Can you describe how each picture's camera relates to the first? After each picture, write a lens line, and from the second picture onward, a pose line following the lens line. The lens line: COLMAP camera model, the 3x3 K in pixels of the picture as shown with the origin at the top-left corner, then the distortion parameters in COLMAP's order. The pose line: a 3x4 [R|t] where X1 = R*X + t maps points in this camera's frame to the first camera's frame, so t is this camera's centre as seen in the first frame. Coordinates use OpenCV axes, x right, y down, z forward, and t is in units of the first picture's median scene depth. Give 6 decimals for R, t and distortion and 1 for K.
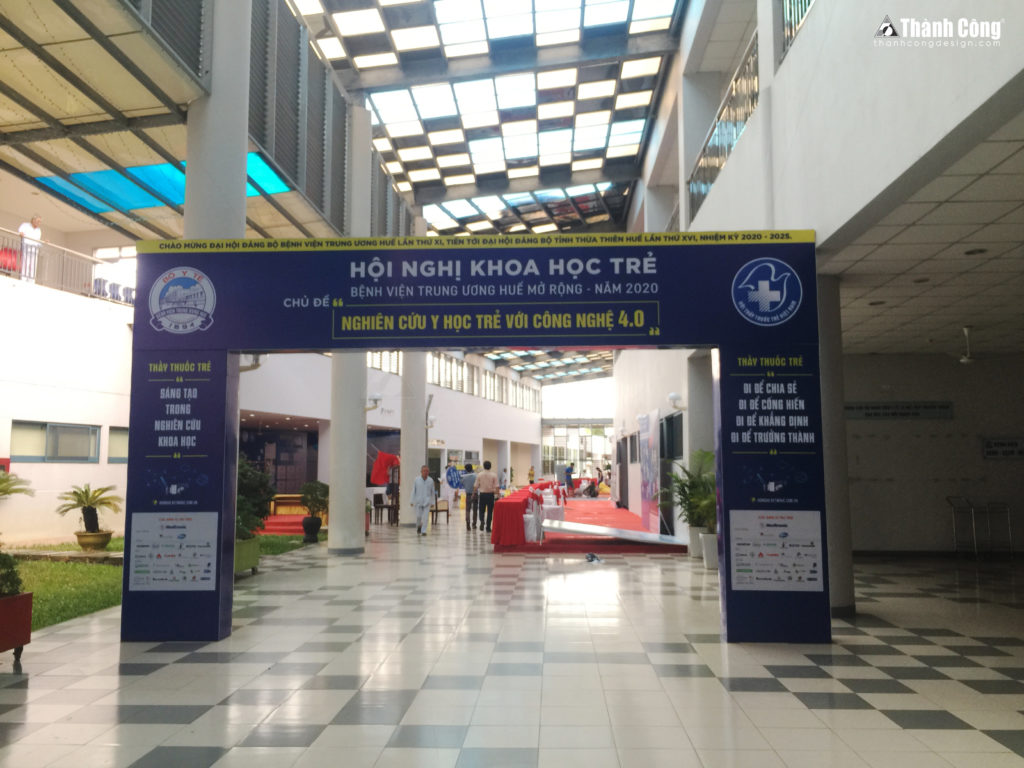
lens RADIAL K [[876.5, 0, 512.0], [0, 876.5, 384.0], [0, 0, 1]] dist [-0.001705, -0.000693]
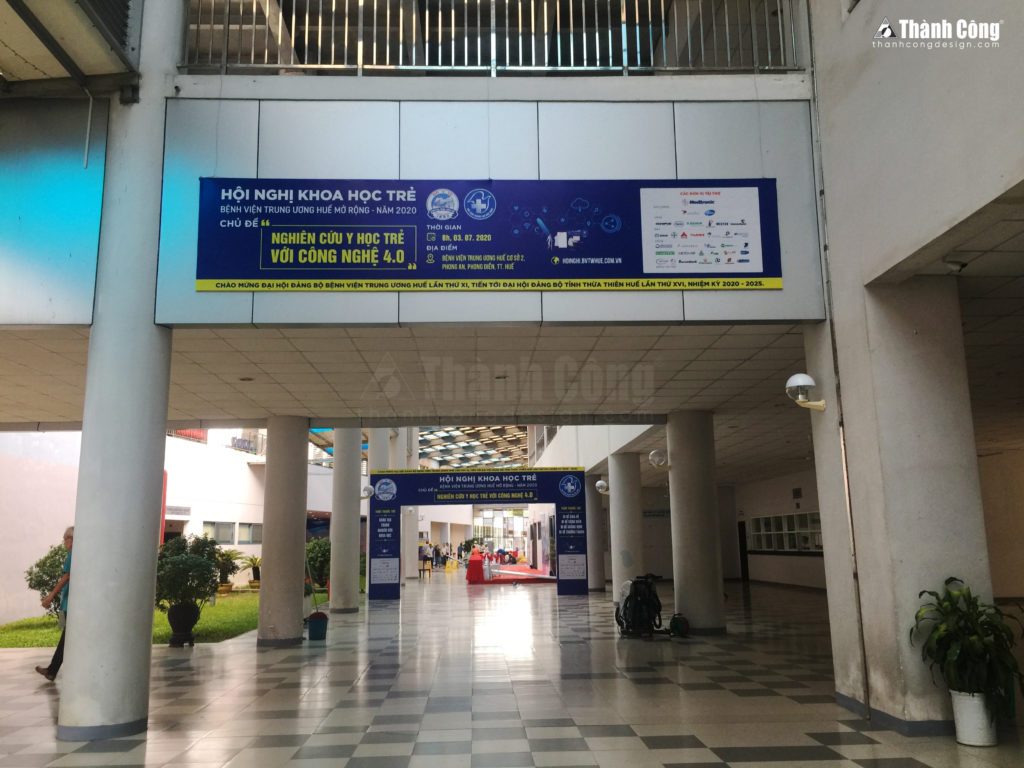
lens RADIAL K [[863.7, 0, 512.0], [0, 863.7, 384.0], [0, 0, 1]] dist [0.003302, -0.000088]
pose [[0.995791, 0.002307, 0.091620, -0.212314], [0.005747, 0.996144, -0.087542, -0.199574], [-0.091469, 0.087700, 0.991939, -2.137804]]
